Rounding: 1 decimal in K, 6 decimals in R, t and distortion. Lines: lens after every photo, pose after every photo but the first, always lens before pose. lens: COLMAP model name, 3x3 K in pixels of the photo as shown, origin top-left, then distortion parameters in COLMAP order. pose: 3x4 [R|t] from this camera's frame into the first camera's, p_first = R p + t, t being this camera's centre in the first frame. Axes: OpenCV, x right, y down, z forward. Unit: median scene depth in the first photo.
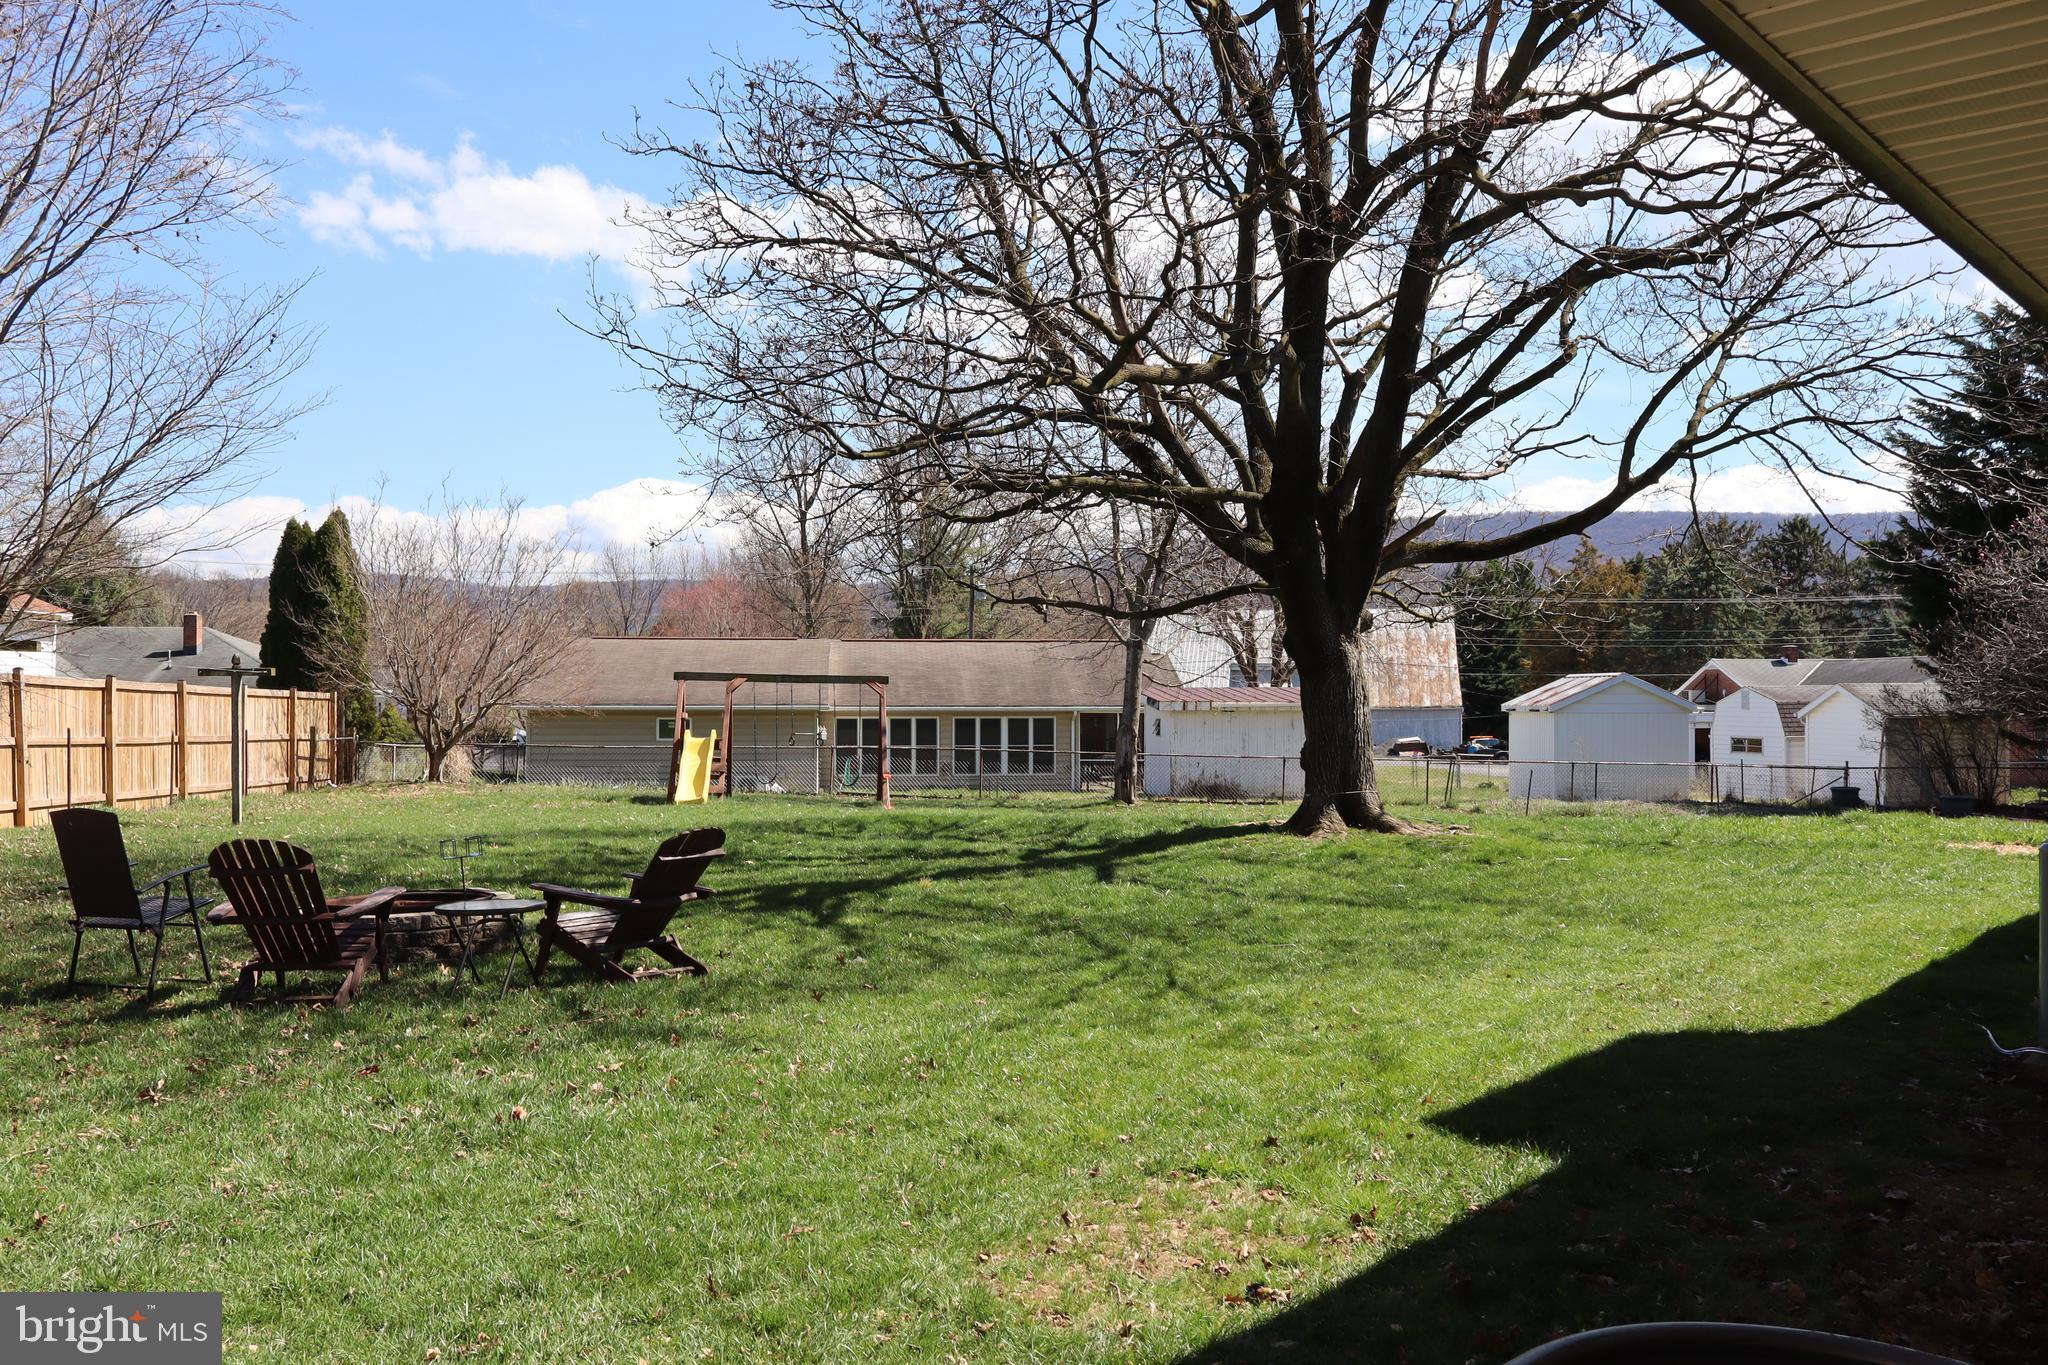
lens RADIAL K [[1721.3, 0, 1024.0], [0, 1721.3, 682.5], [0, 0, 1]] dist [0.005186, -0.008469]
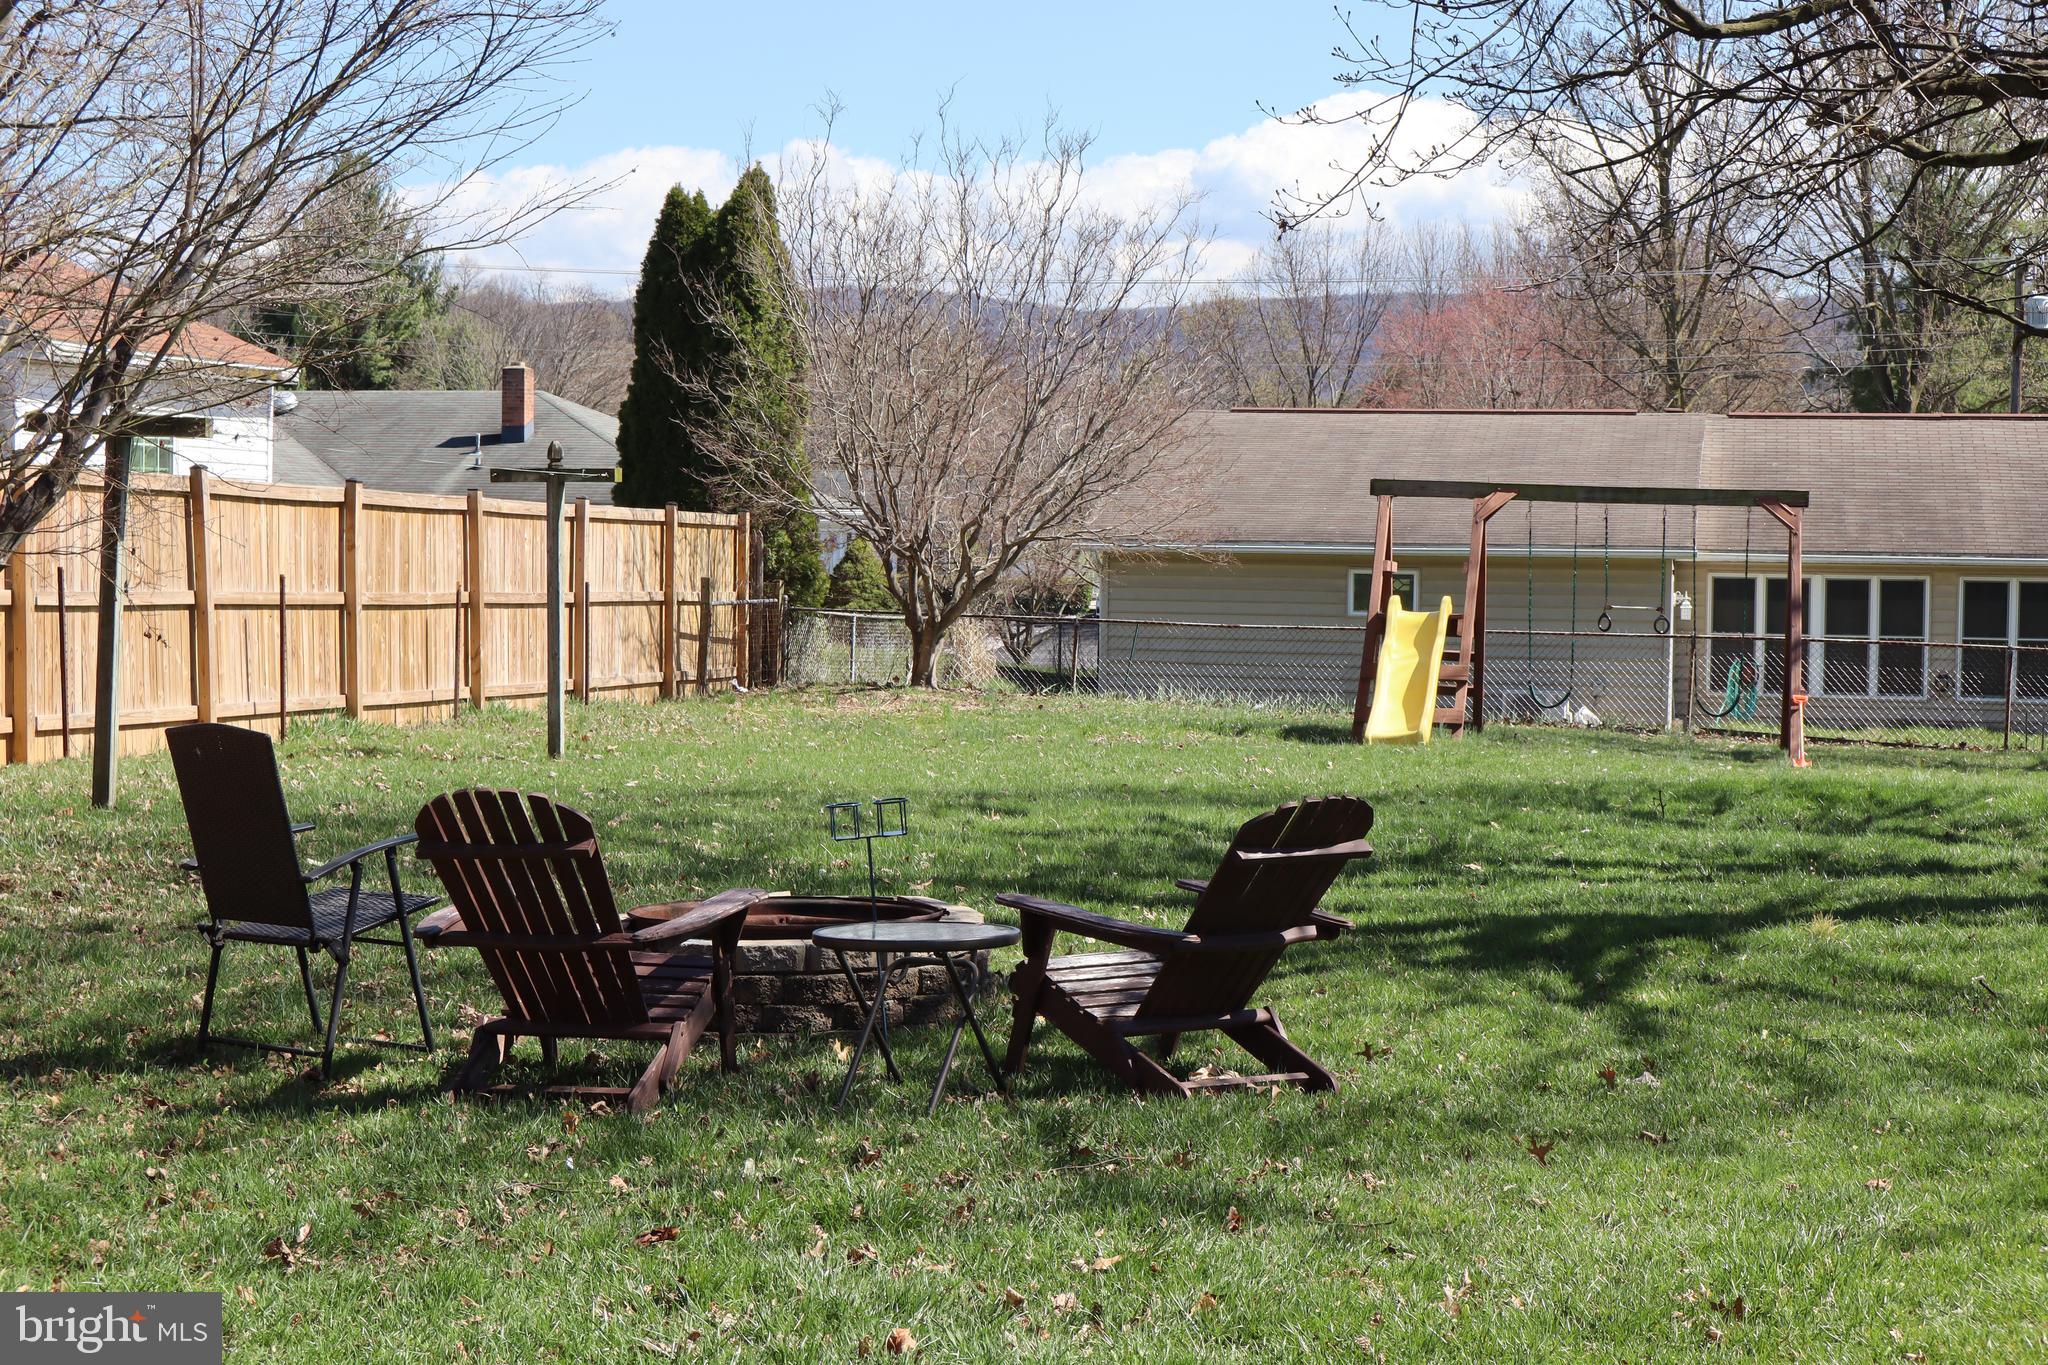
lens RADIAL K [[3473.4, 0, 1024.0], [0, 3473.4, 682.5], [0, 0, 1]] dist [0.017336, -0.000521]
pose [[0.951725, 0.024341, -0.305985, 0.020989], [-0.008312, 0.998529, 0.053580, -0.000949], [0.306839, -0.048450, 0.950527, 0.012773]]
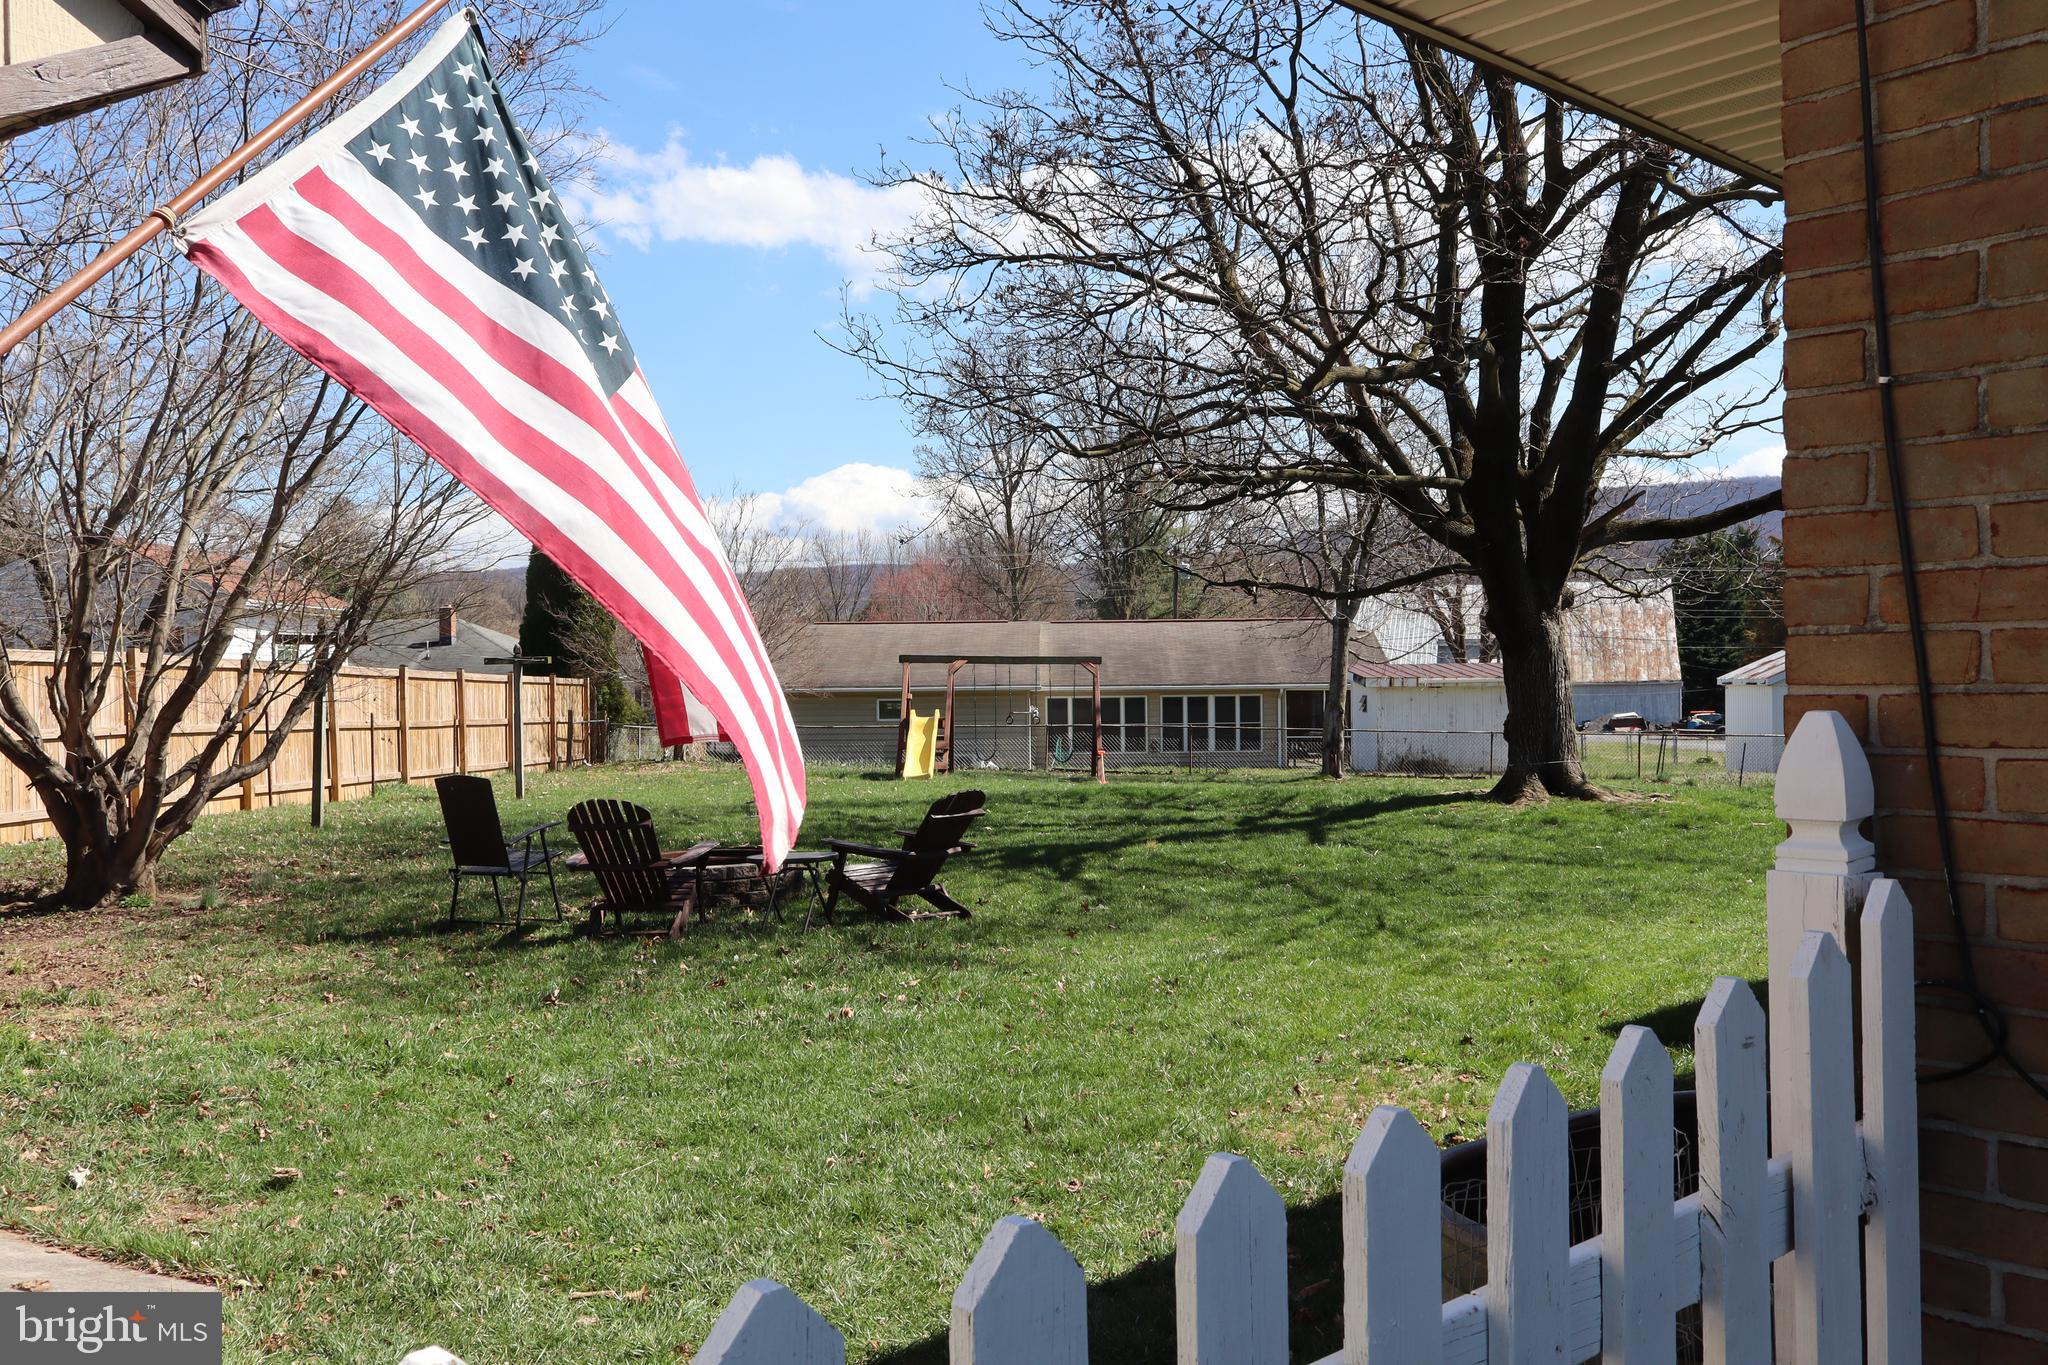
lens RADIAL K [[1725.8, 0, 1024.0], [0, 1725.8, 682.5], [0, 0, 1]] dist [0.016146, 0.000945]
pose [[0.993157, -0.010674, -0.116298, -0.007447], [0.012023, 0.999868, 0.010901, -0.000179], [0.116166, -0.012225, 0.993155, -0.084064]]
